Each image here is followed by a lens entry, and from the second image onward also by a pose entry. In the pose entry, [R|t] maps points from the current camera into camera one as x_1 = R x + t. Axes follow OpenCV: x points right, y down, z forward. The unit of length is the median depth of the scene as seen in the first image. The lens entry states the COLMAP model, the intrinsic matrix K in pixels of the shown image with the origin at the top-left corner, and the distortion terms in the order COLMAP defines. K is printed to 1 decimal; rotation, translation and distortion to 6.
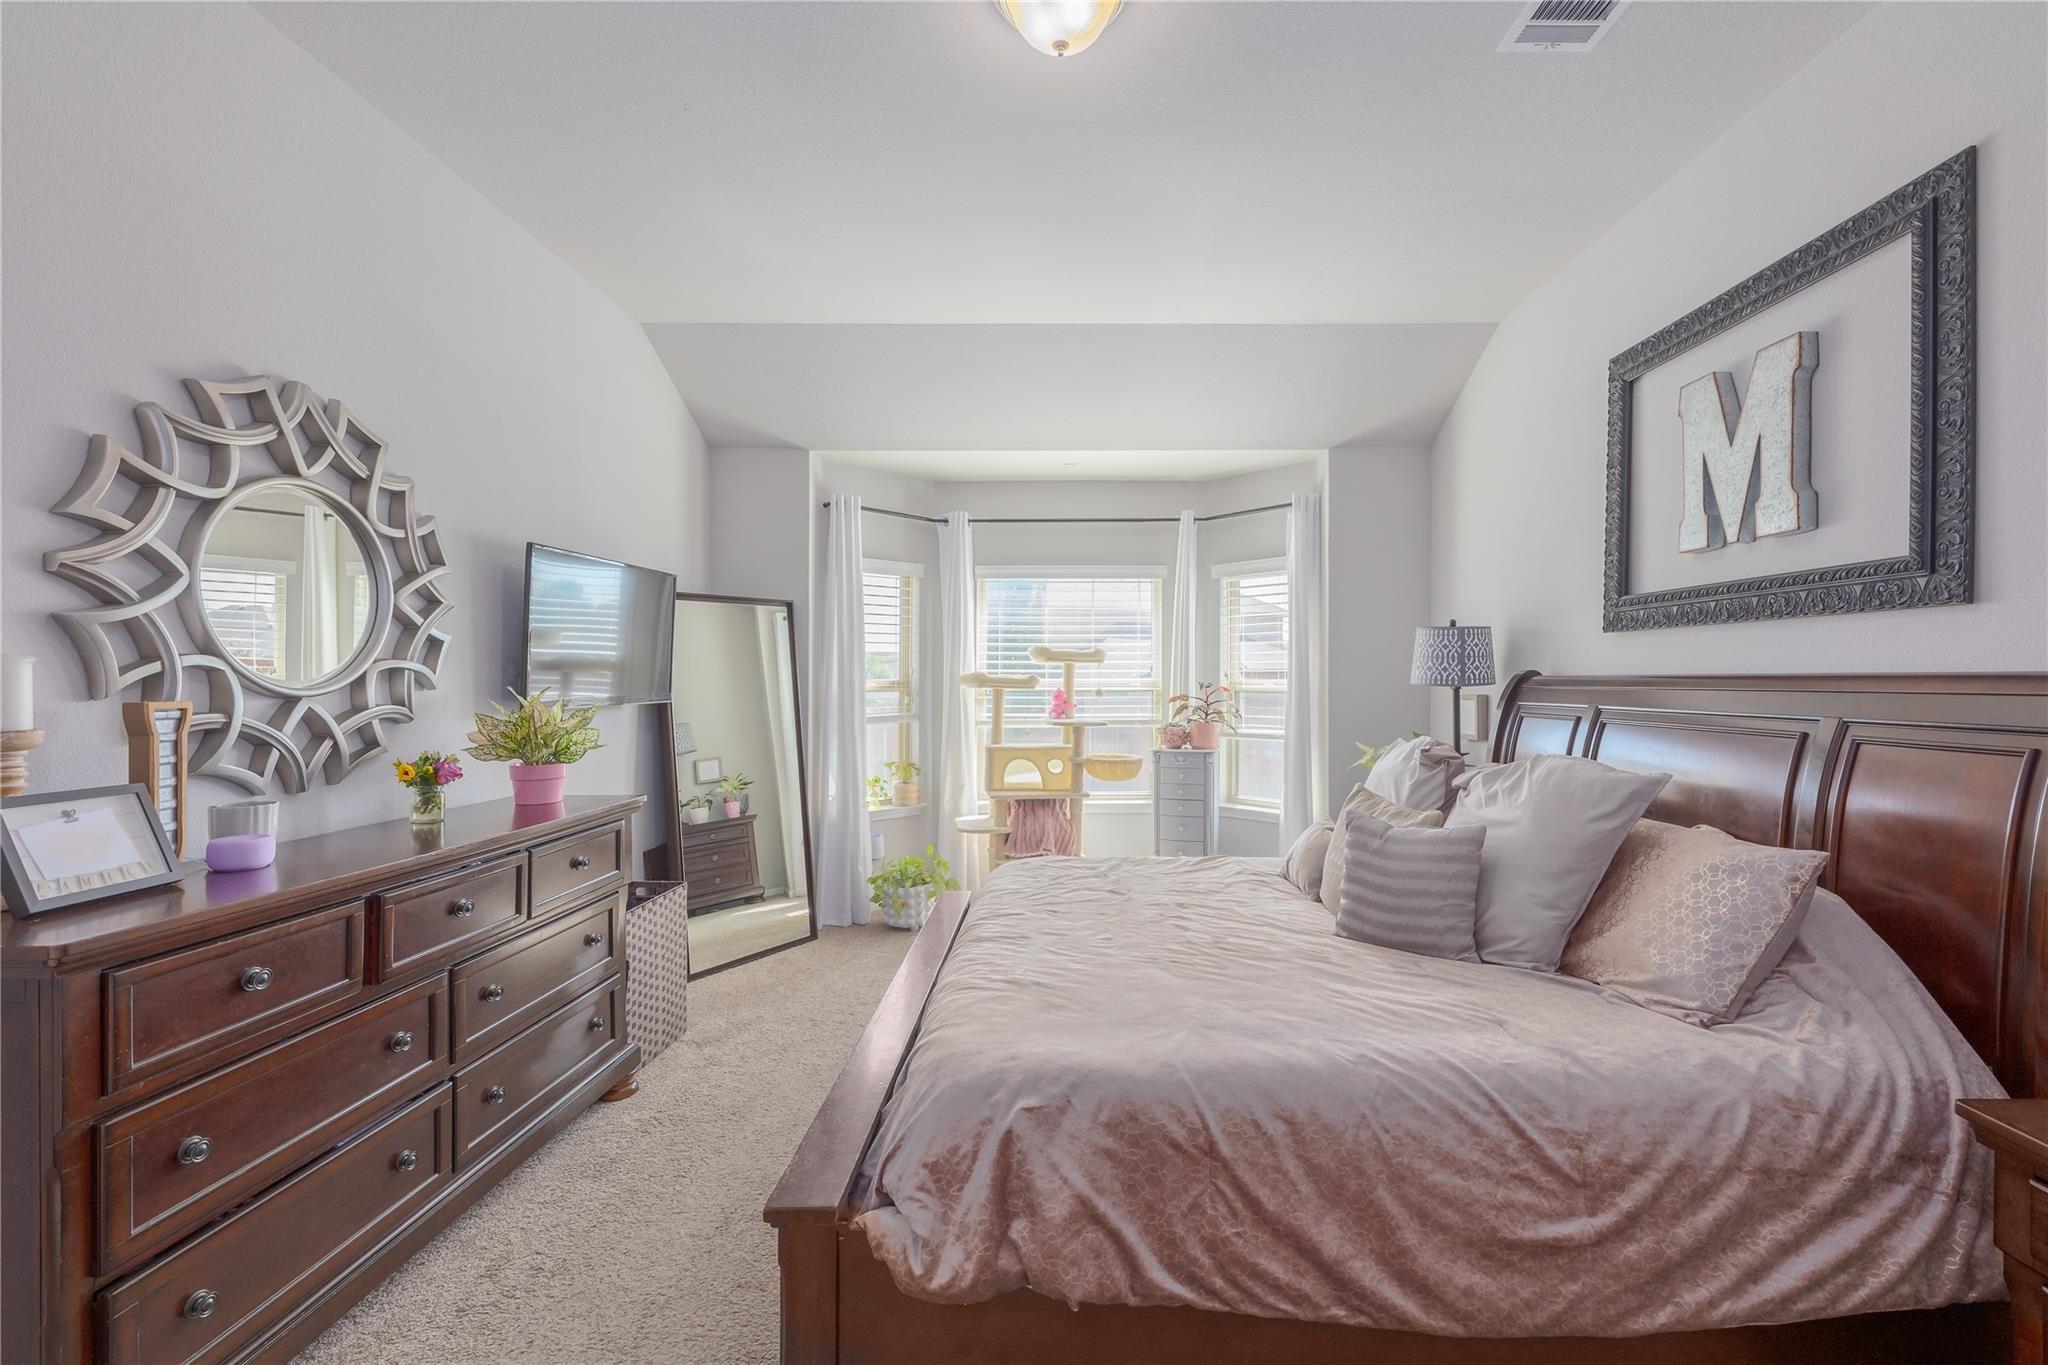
lens RADIAL K [[823.3, 0, 1066.8], [0, 823.3, 675.6], [0, 0, 1]] dist [0.002431, -0.001743]
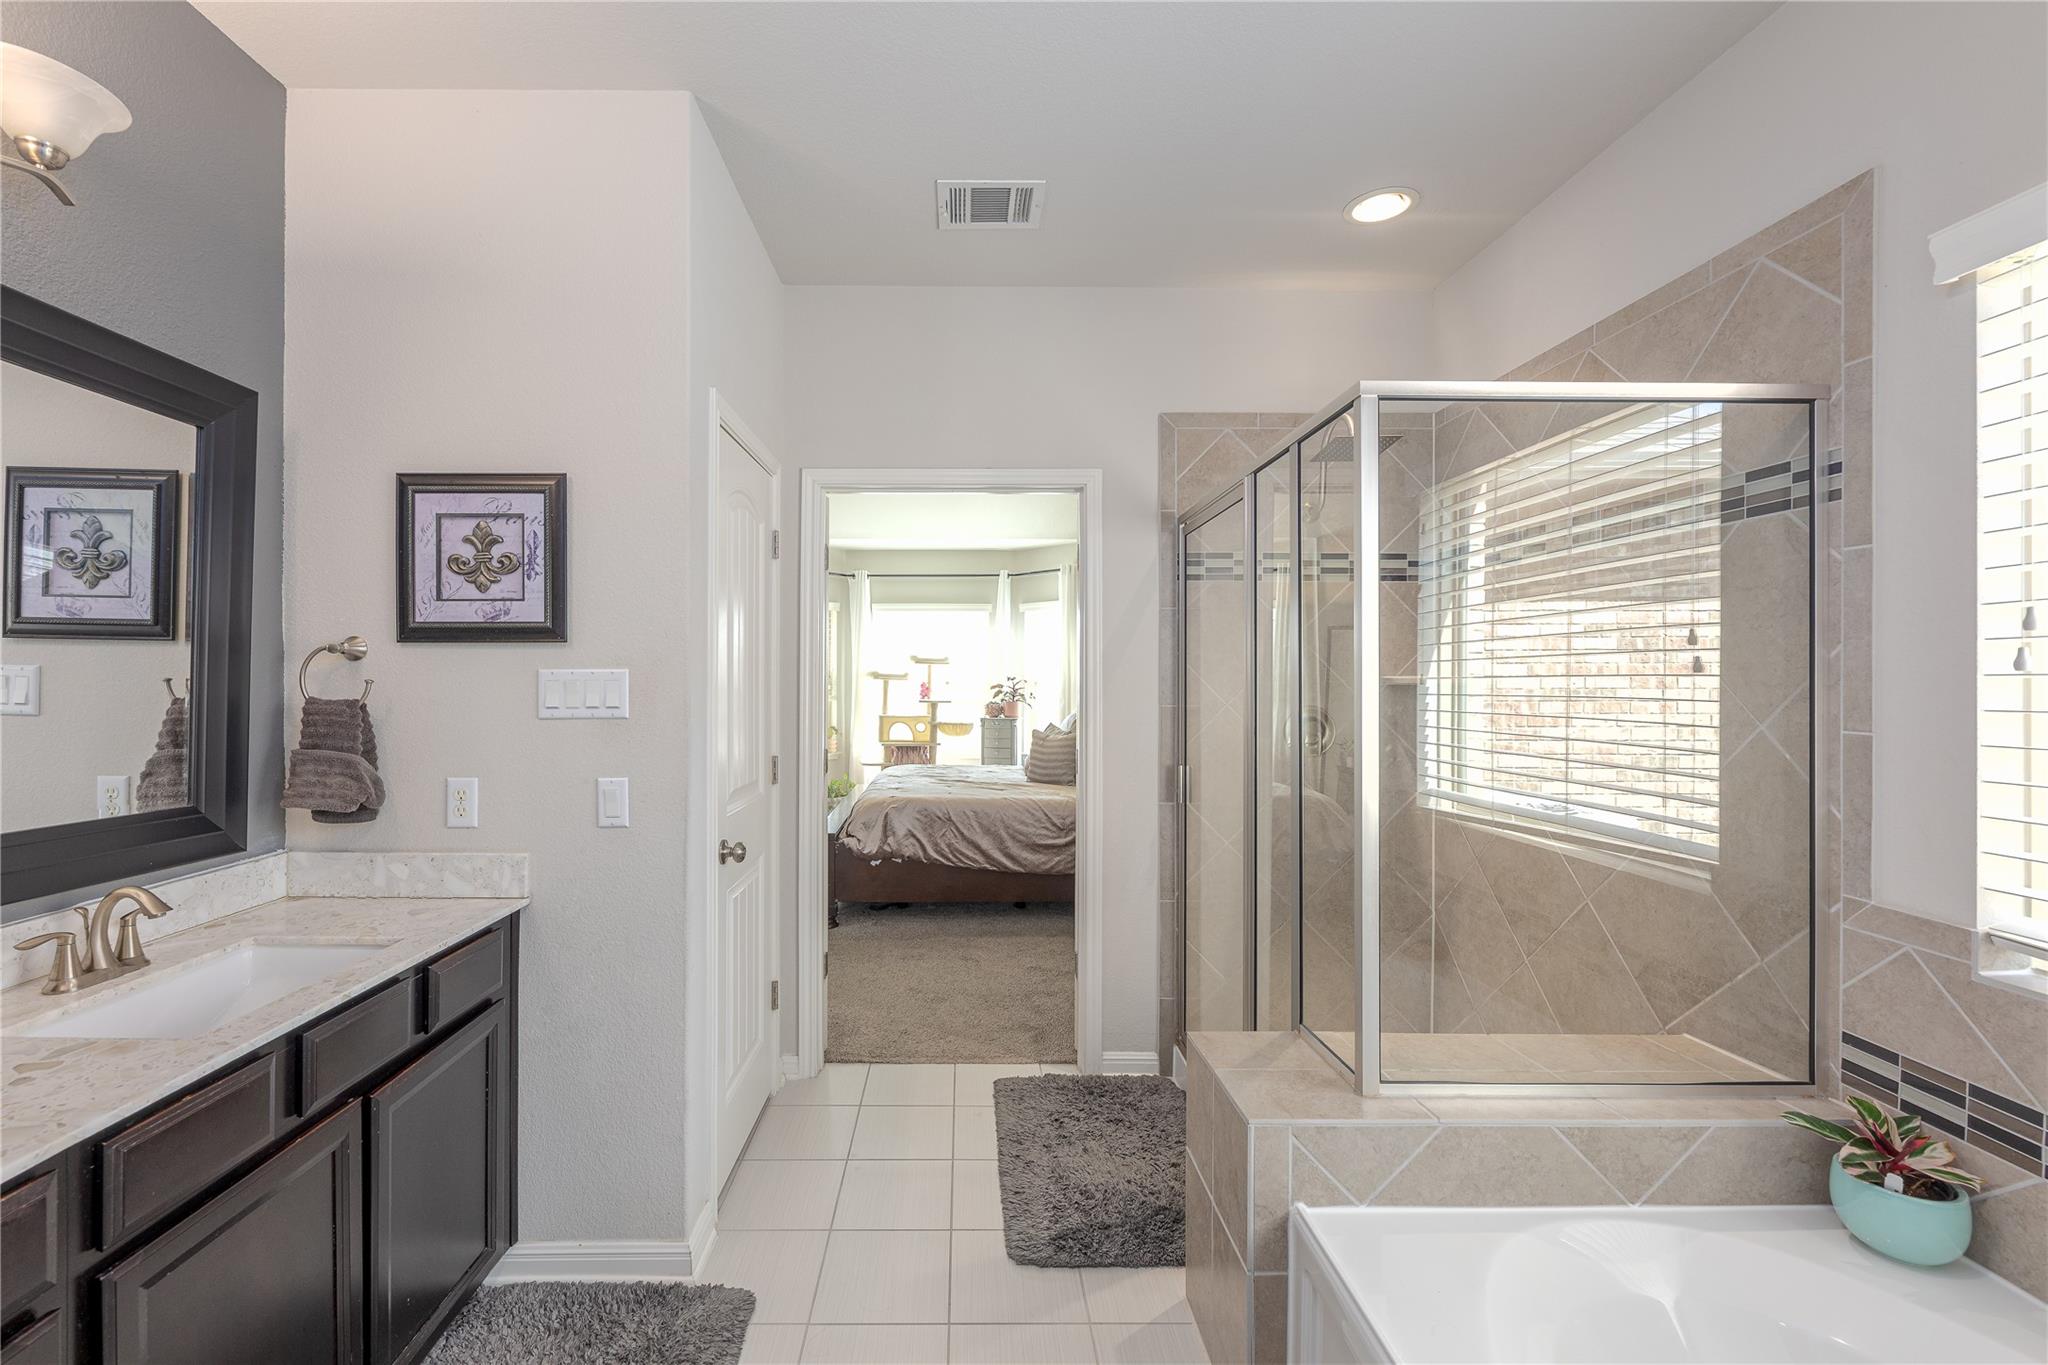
lens RADIAL K [[823.3, 0, 960.9], [0, 823.3, 676.9], [0, 0, 1]] dist [0.002431, -0.001743]
pose [[0.999993, -0.000015, 0.003739, 0.101772], [-0.000007, 0.999982, 0.005991, -0.001944], [-0.003740, -0.005991, 0.999975, -1.102389]]
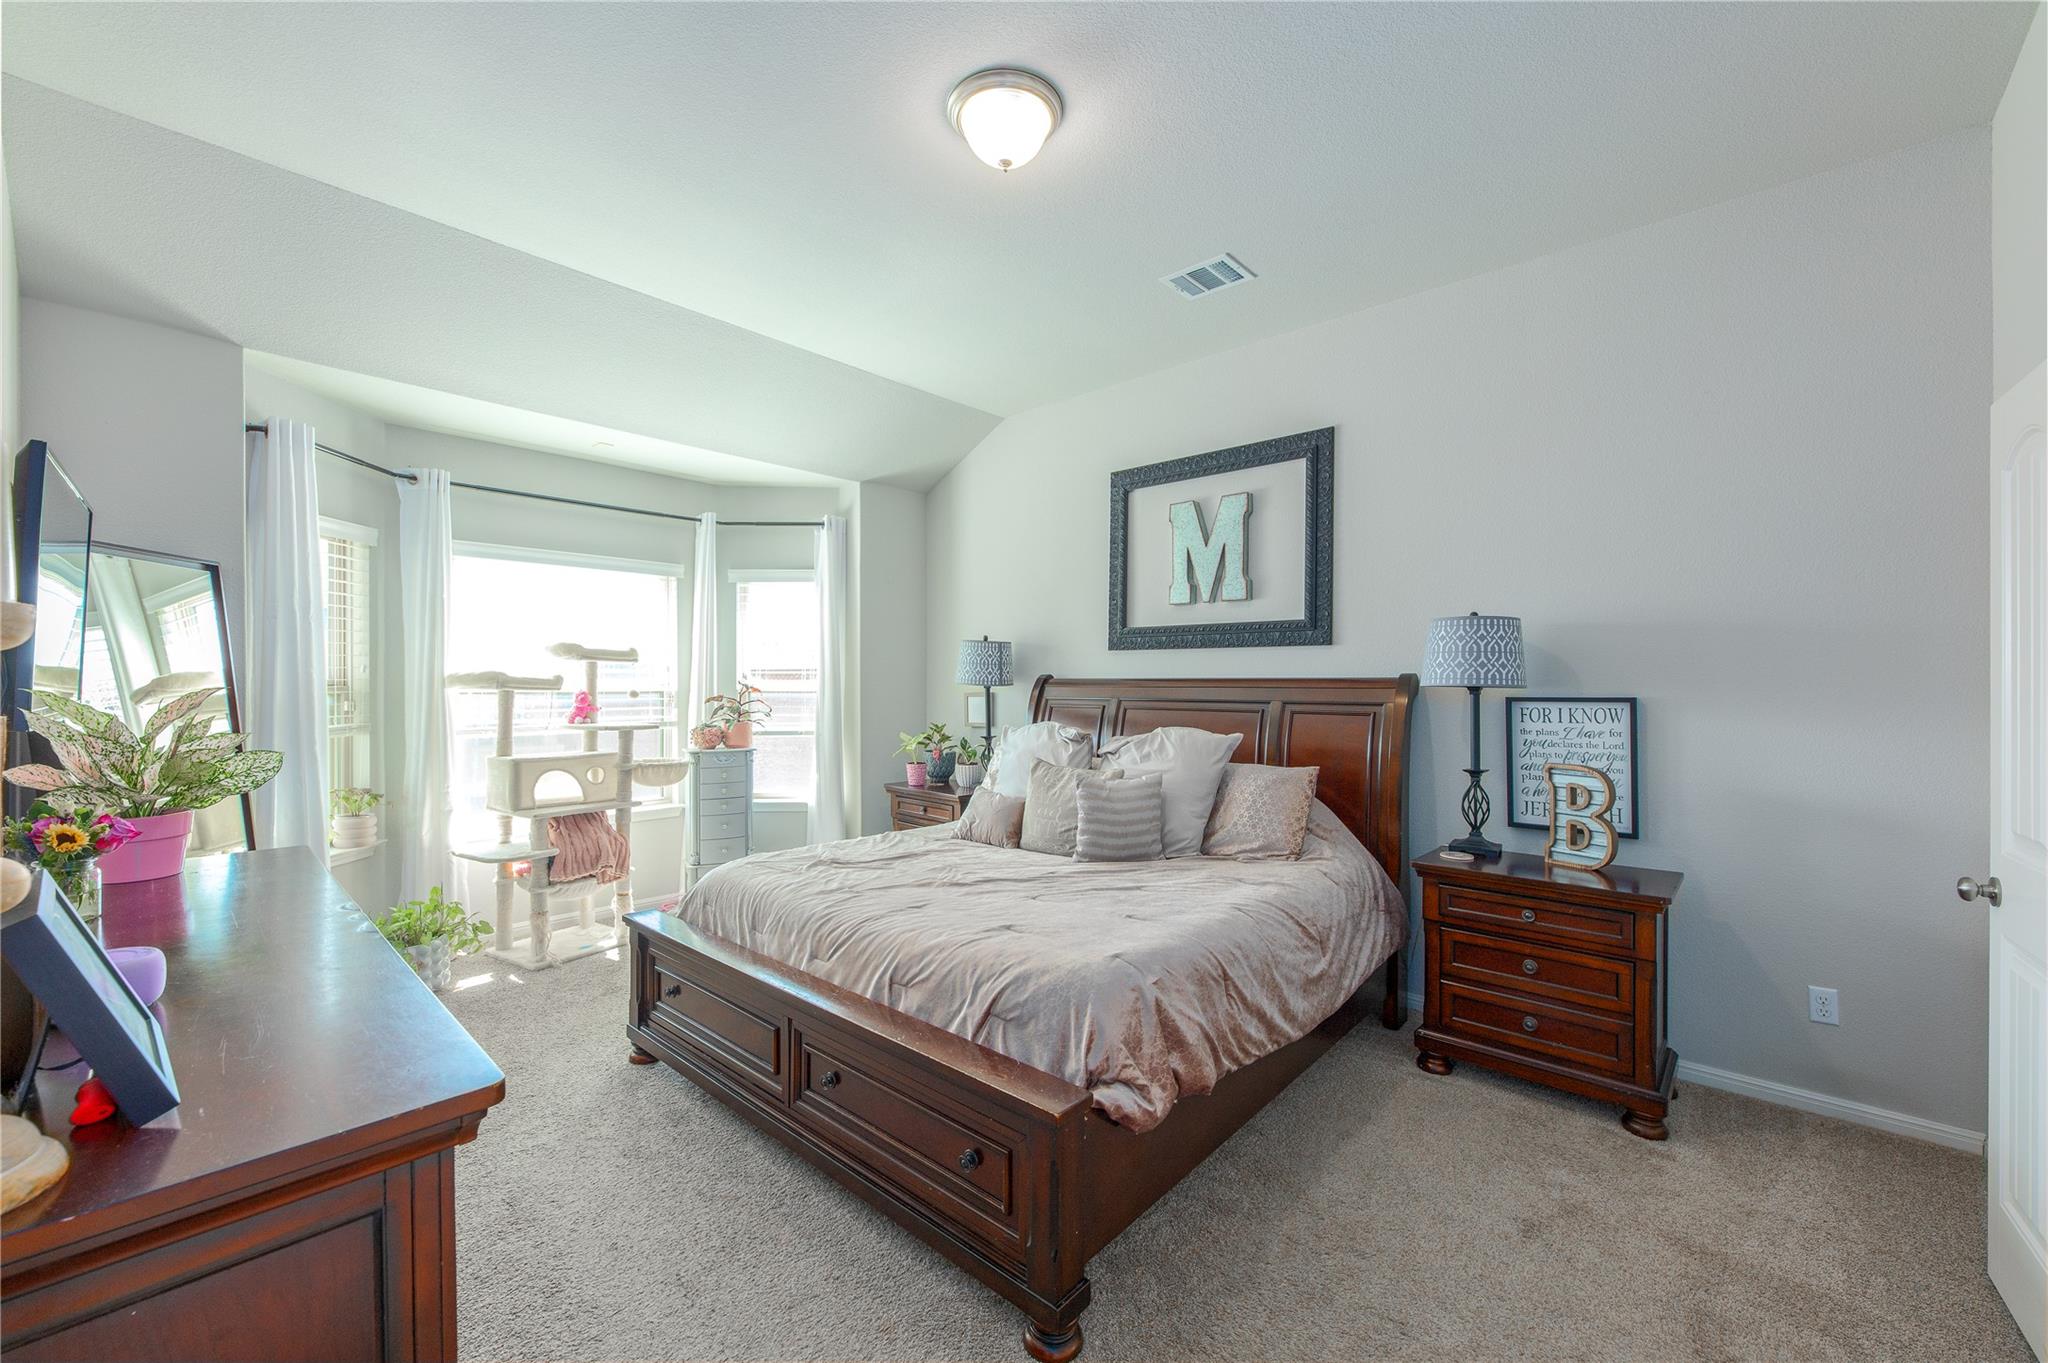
lens RADIAL K [[823.3, 0, 971.2], [0, 823.3, 689.7], [0, 0, 1]] dist [0.002431, -0.001743]
pose [[0.692403, -0.005007, 0.721493, -0.647185], [-0.005828, 0.999904, 0.012533, 0.002970], [-0.721487, -0.012882, 0.692308, 0.127113]]
